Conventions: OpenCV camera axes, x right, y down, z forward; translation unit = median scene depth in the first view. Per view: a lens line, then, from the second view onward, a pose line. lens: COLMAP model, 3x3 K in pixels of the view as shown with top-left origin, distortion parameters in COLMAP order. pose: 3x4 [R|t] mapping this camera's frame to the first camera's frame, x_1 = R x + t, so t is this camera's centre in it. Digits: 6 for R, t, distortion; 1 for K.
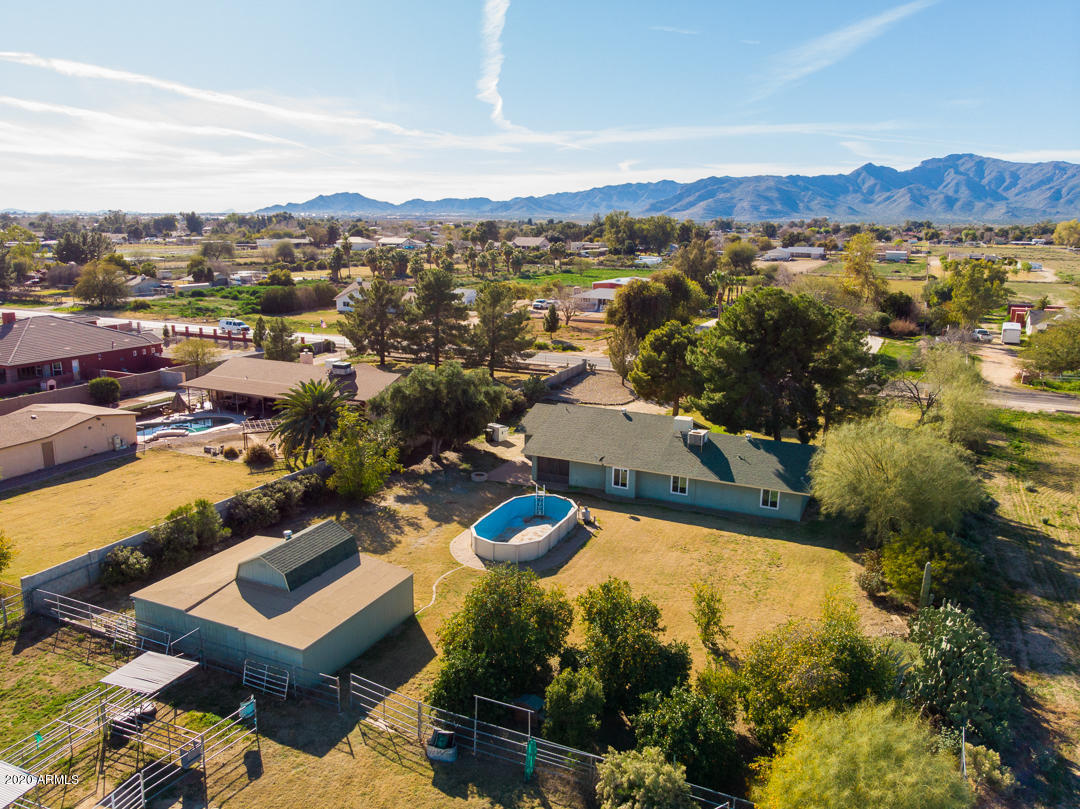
lens RADIAL K [[823.6, 0, 538.1], [0, 823.6, 396.5], [0, 0, 1]] dist [-0.006999, 0.011380]
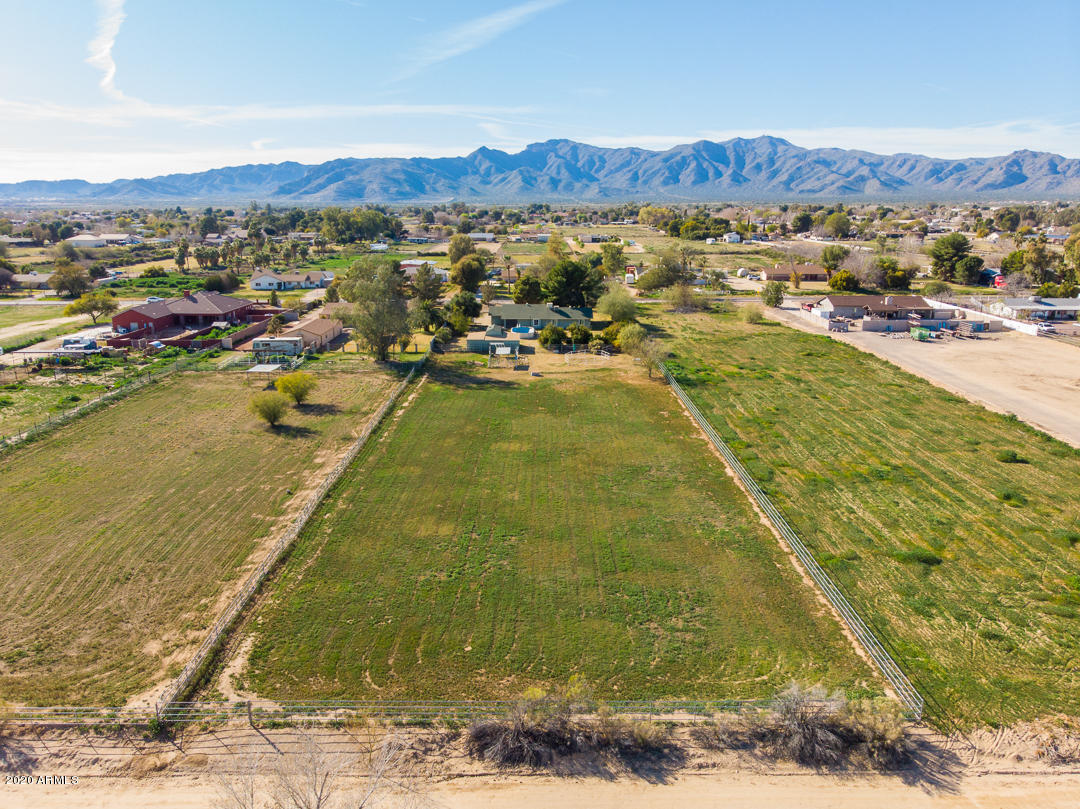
lens RADIAL K [[823.6, 0, 538.1], [0, 823.6, 396.5], [0, 0, 1]] dist [-0.006999, 0.011380]
pose [[0.906274, -0.109467, 0.408270, -0.126287], [0.100331, 0.993990, 0.043798, 0.025597], [-0.410610, 0.001269, 0.911810, -0.195610]]
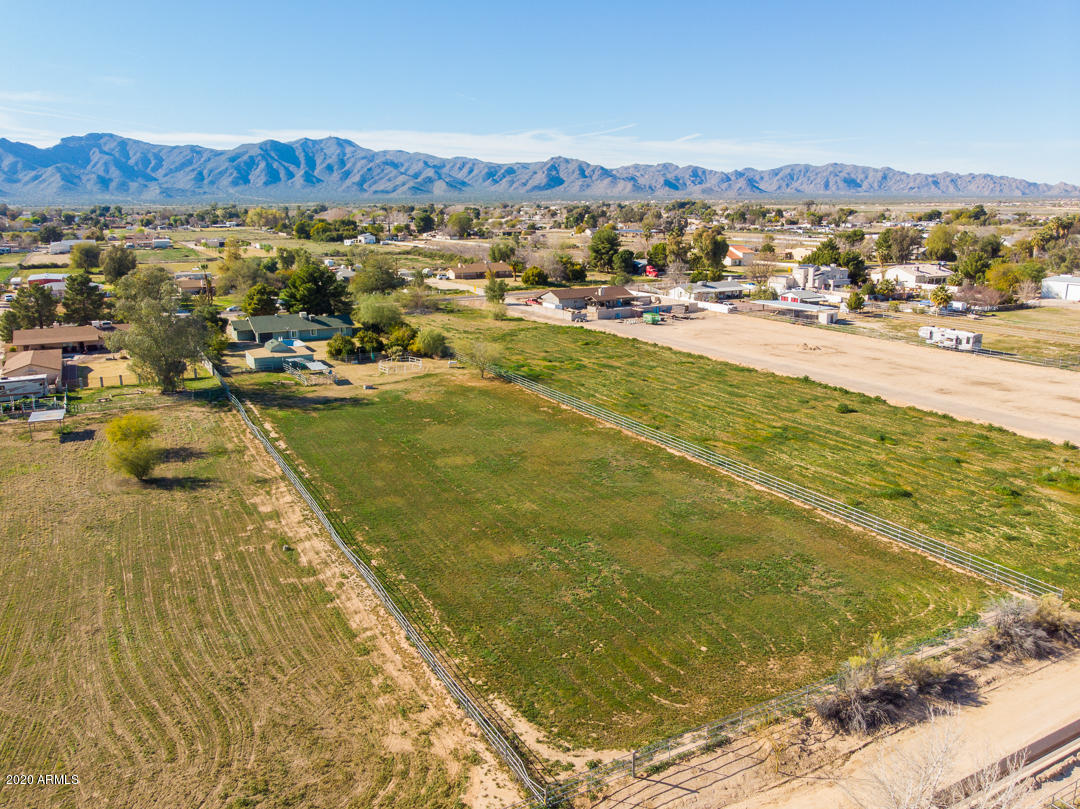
lens RADIAL K [[825.3, 0, 537.1], [0, 825.3, 401.1], [0, 0, 1]] dist [-0.020264, 0.042245]
pose [[0.597344, -0.202676, 0.775953, -0.177318], [0.179943, 0.976742, 0.116597, 0.015194], [-0.781537, 0.069979, 0.619922, -0.152868]]
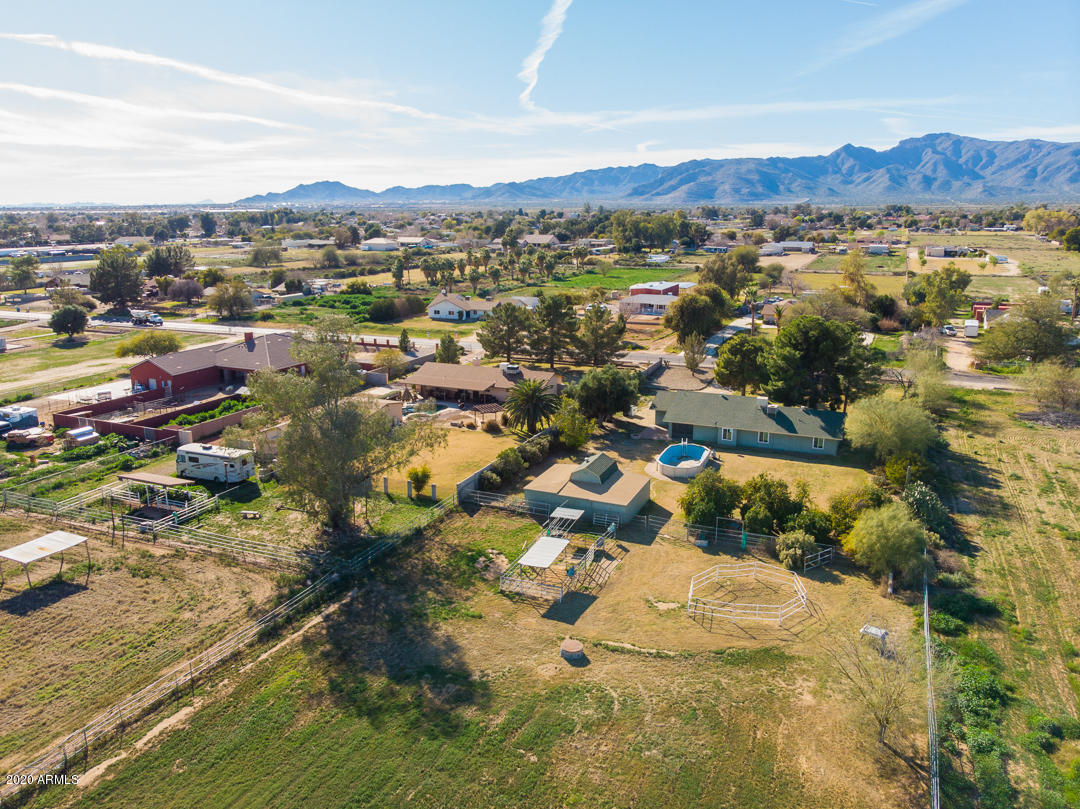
lens RADIAL K [[823.6, 0, 538.1], [0, 823.6, 396.5], [0, 0, 1]] dist [-0.006999, 0.011380]
pose [[0.999612, -0.020527, 0.018823, -0.032945], [0.020194, 0.999639, 0.017726, -0.001565], [-0.019180, -0.017339, 0.999666, -0.069924]]
